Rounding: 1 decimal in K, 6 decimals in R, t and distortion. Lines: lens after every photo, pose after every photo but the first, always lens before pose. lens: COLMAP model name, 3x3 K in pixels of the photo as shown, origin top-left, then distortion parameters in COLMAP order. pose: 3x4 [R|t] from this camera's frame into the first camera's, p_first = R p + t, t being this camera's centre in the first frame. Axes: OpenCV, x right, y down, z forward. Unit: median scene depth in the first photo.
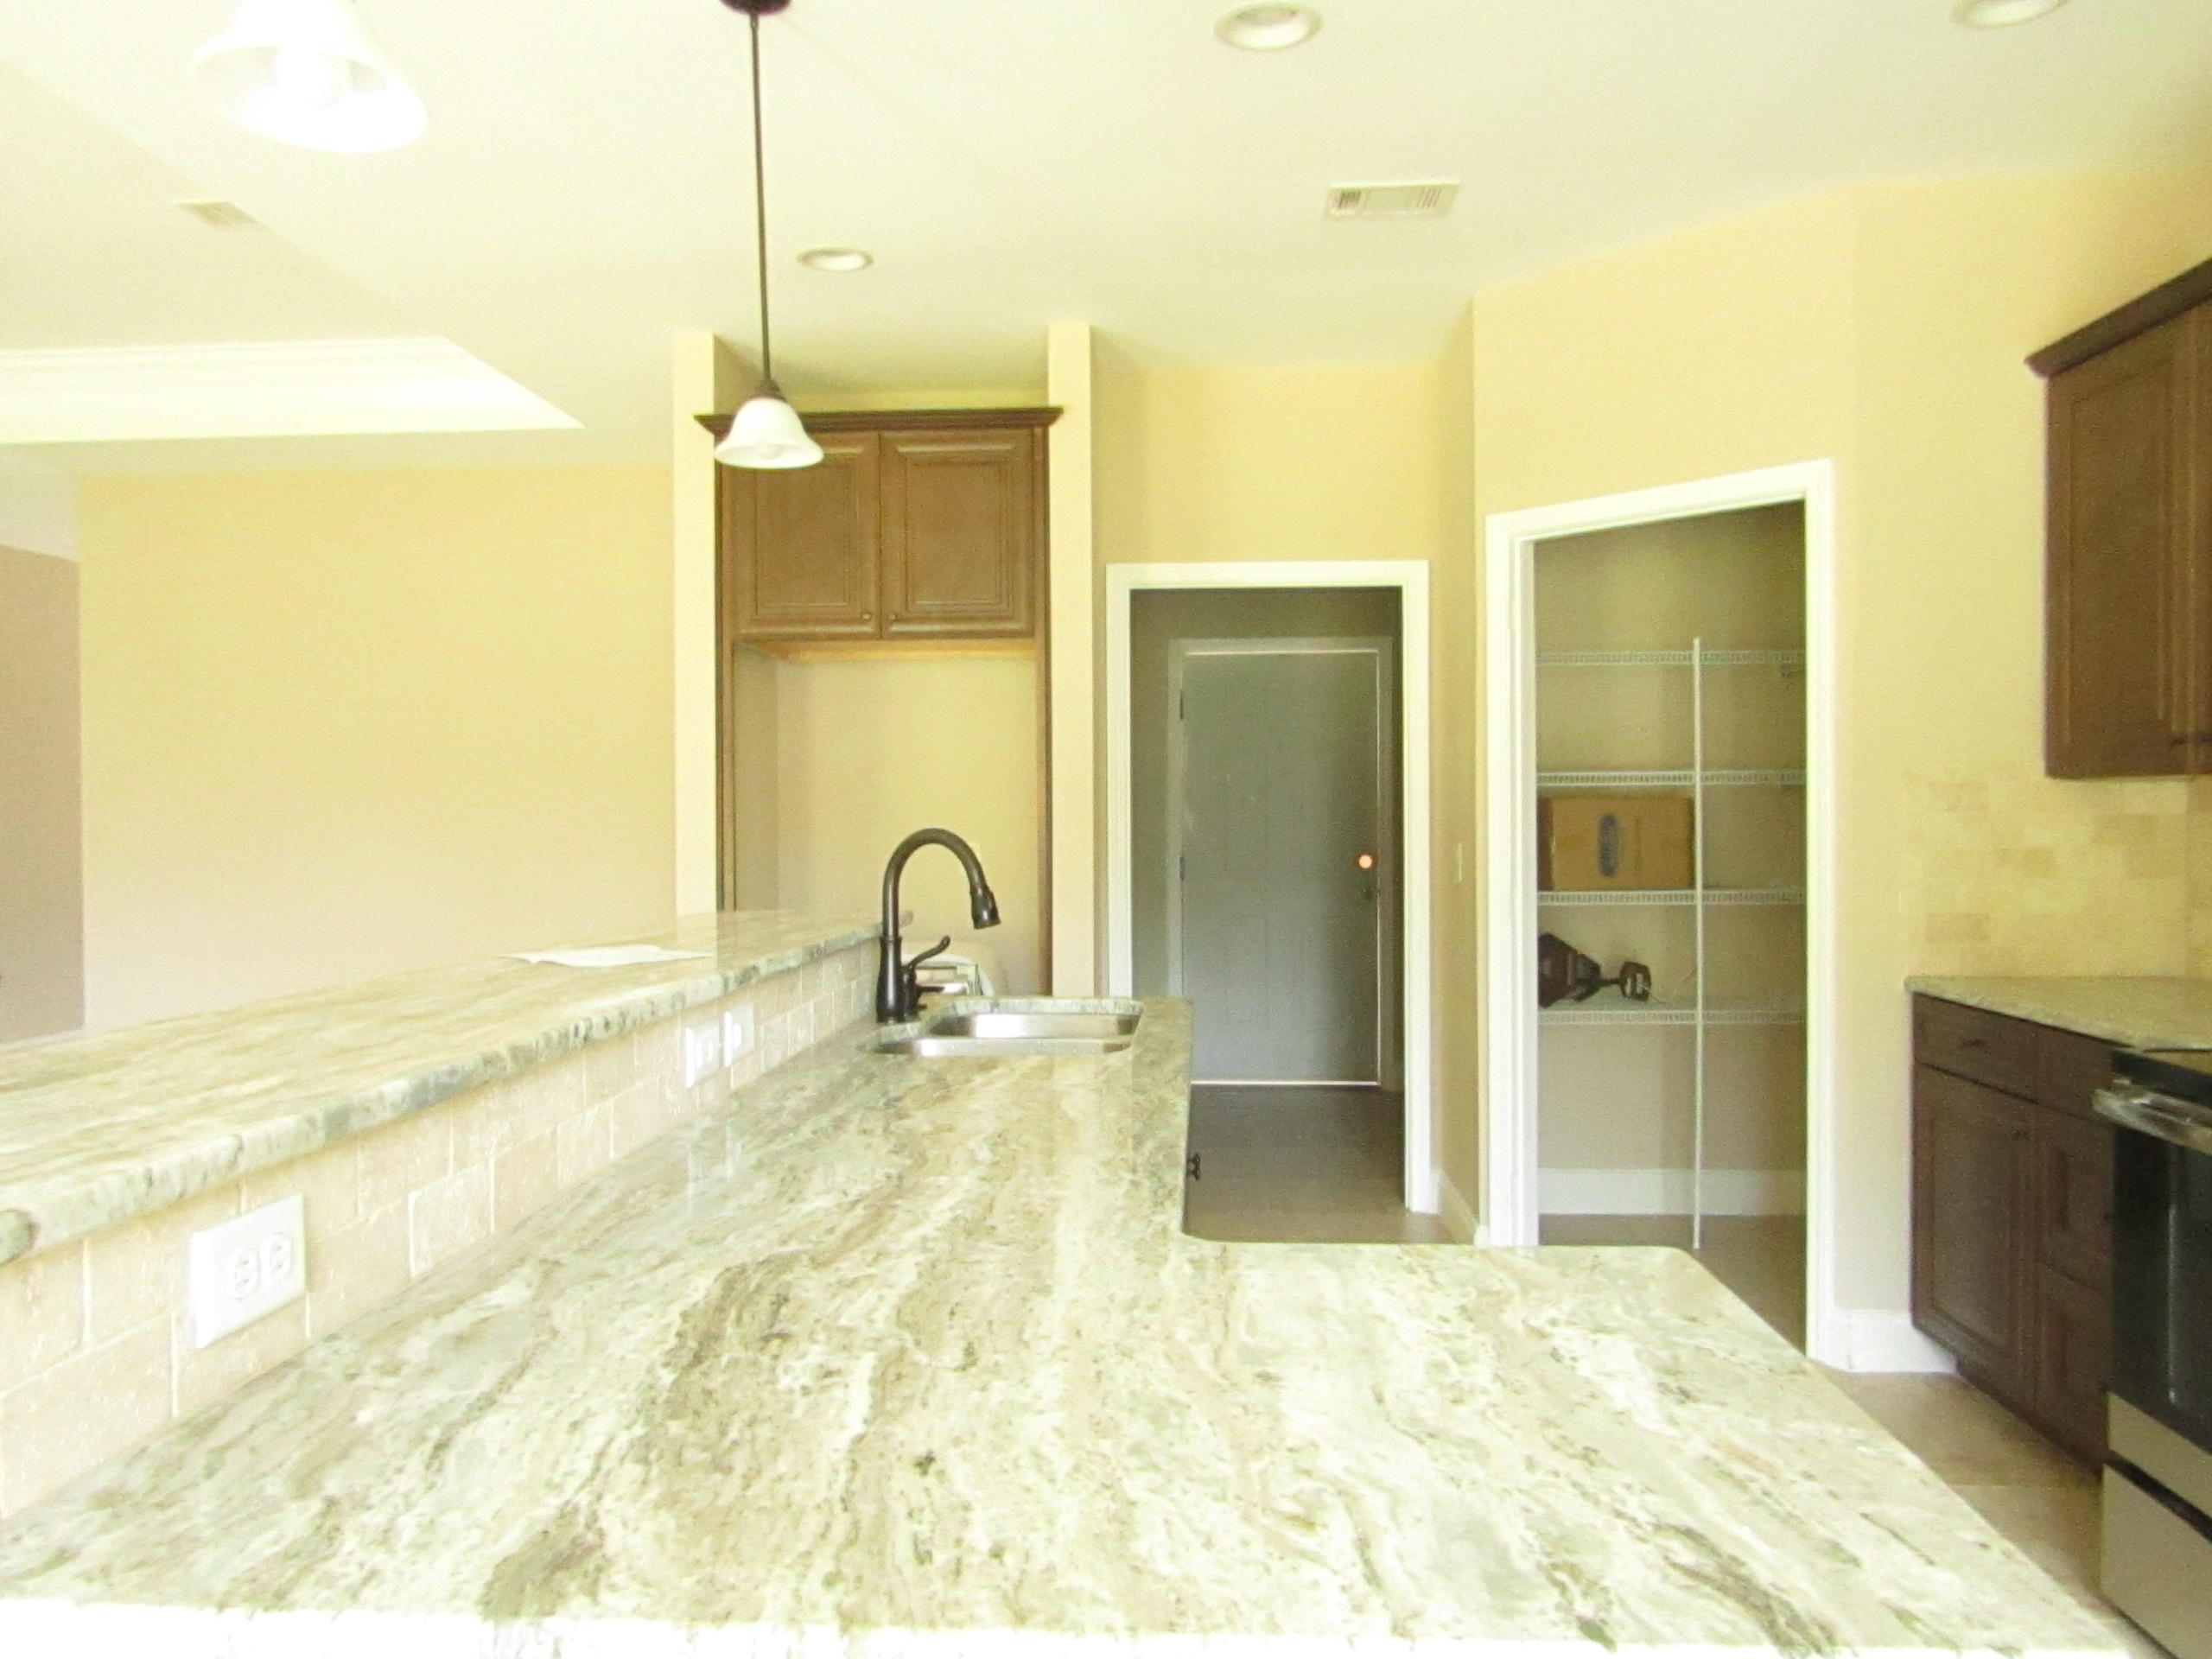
lens RADIAL K [[1568.3, 0, 1112.4], [0, 1568.3, 831.4], [0, 0, 1]] dist [-0.012011, -0.007387]
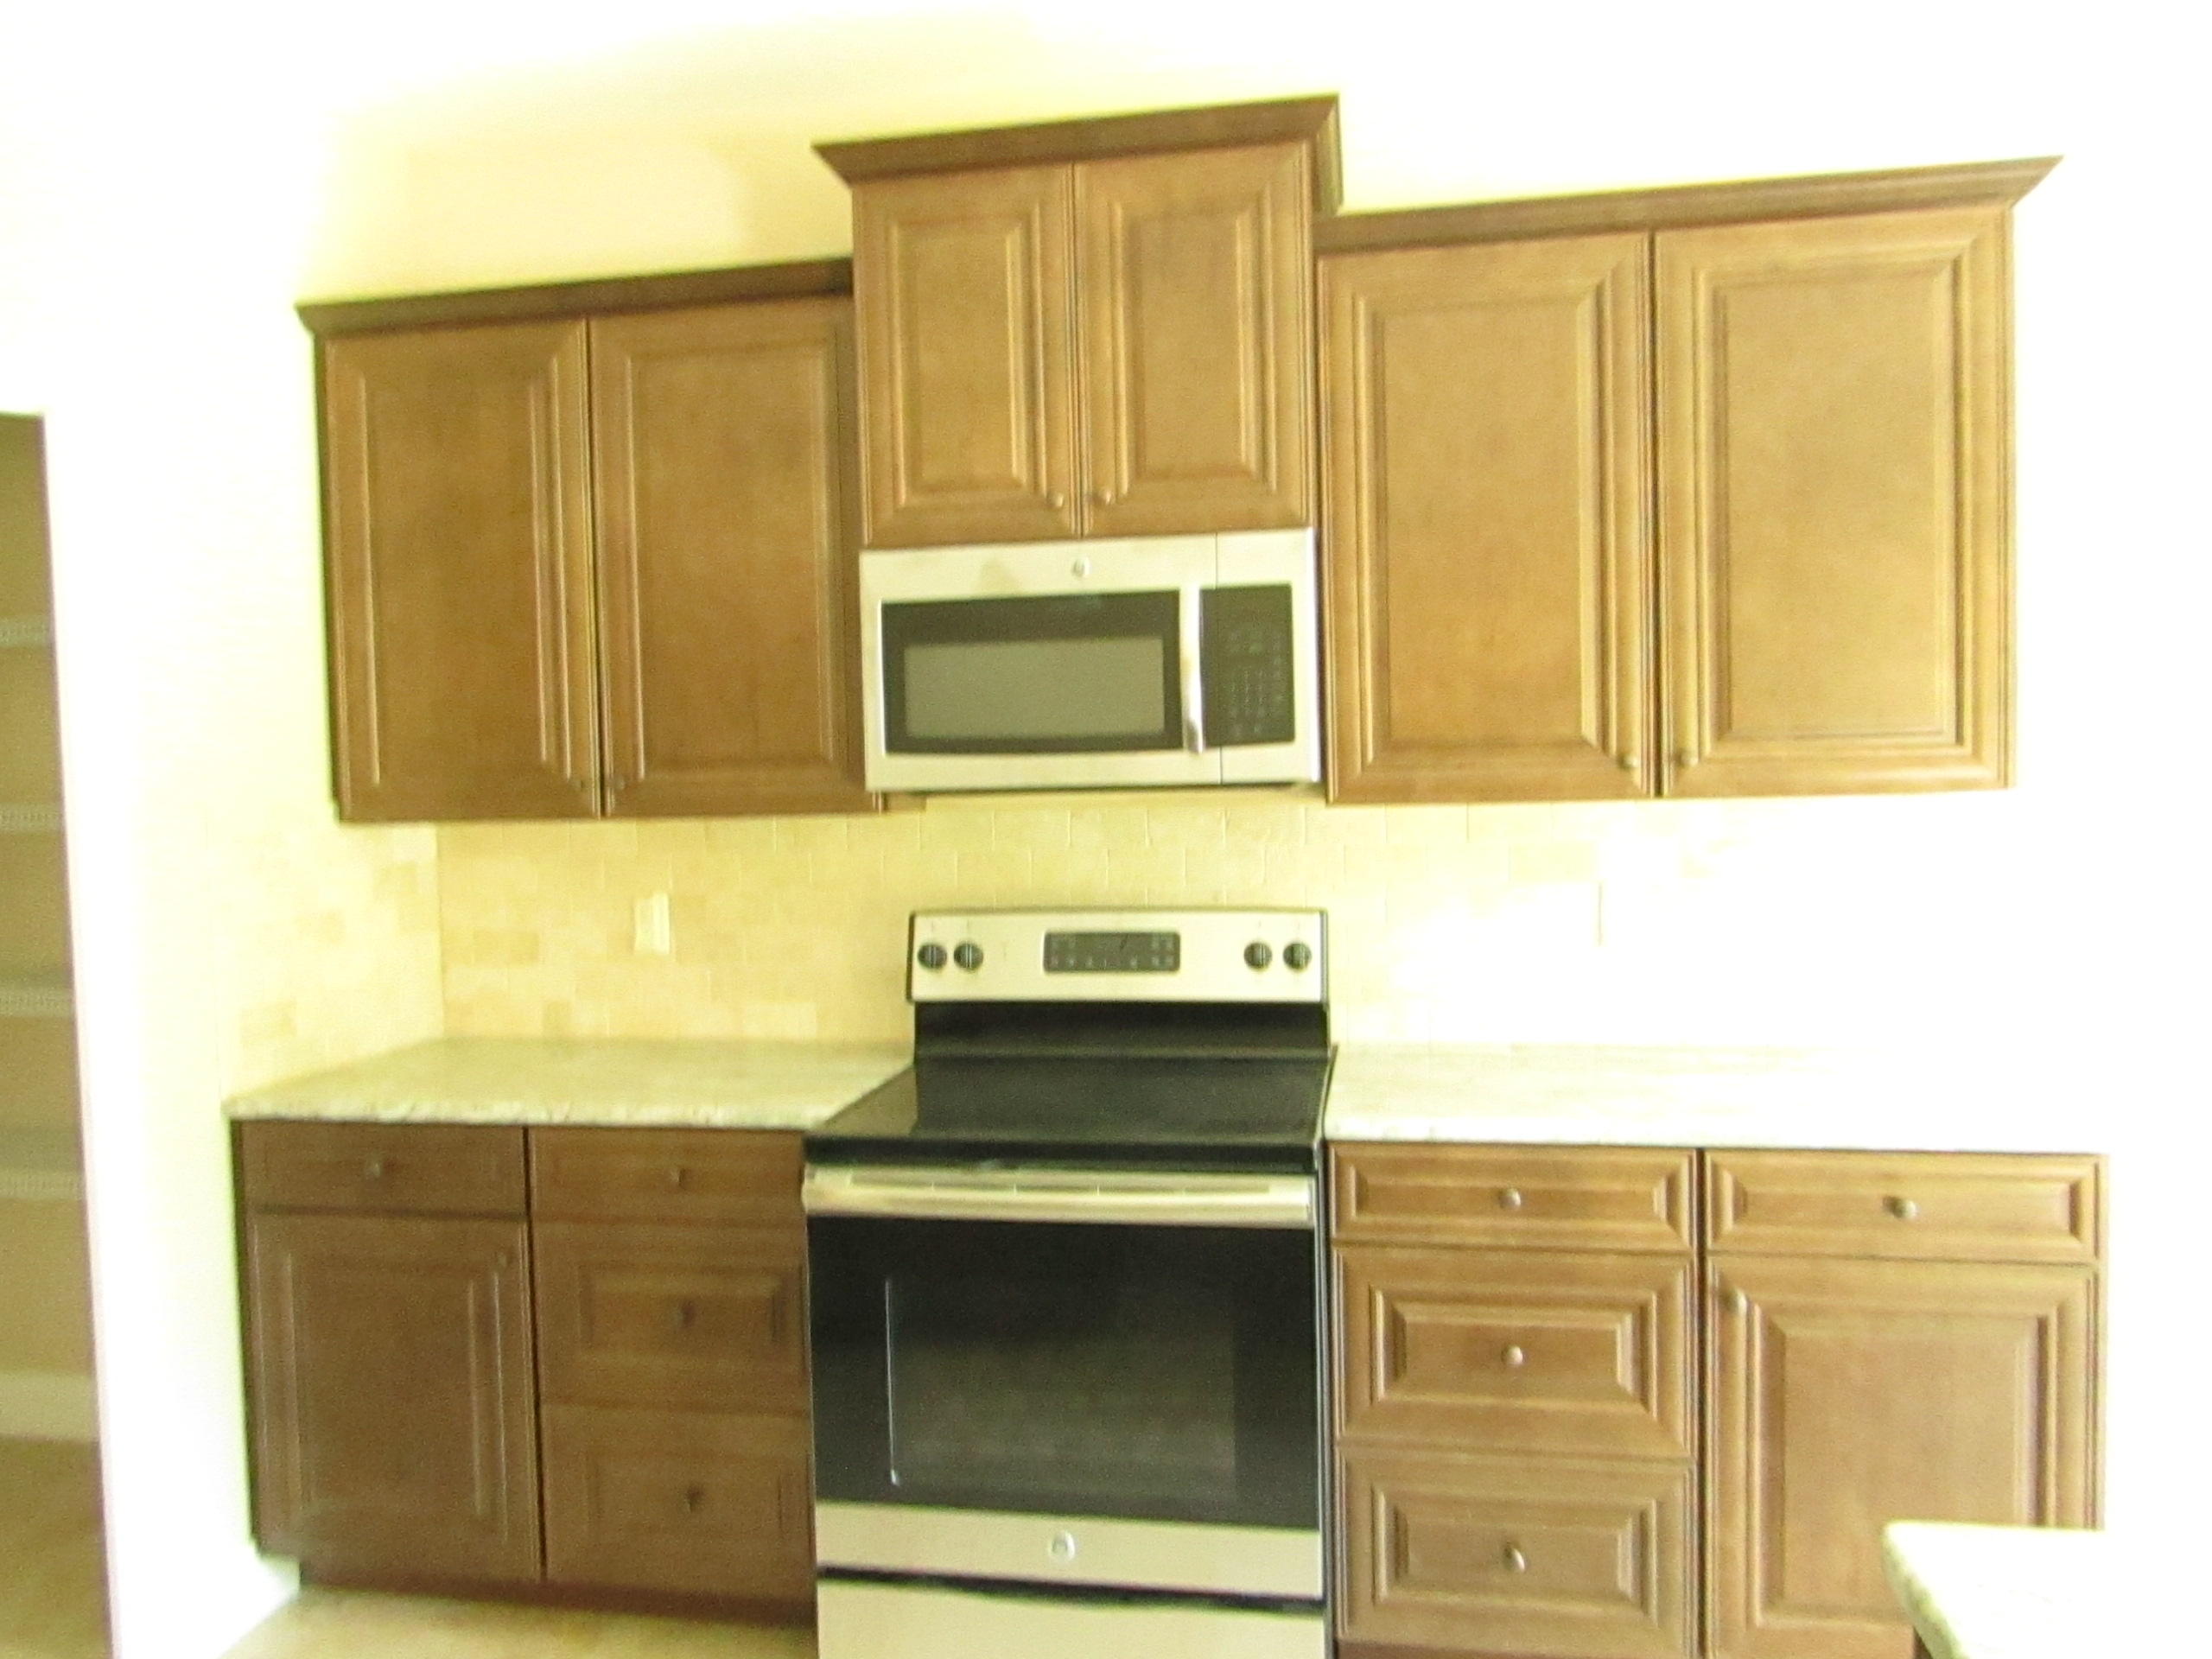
lens RADIAL K [[1568.3, 0, 1104.1], [0, 1568.3, 844.8], [0, 0, 1]] dist [-0.012011, -0.007387]
pose [[0.142590, -0.040198, 0.988965, -0.126991], [0.033414, 0.998801, 0.035780, -0.031157], [-0.989218, 0.027943, 0.143762, 0.371989]]
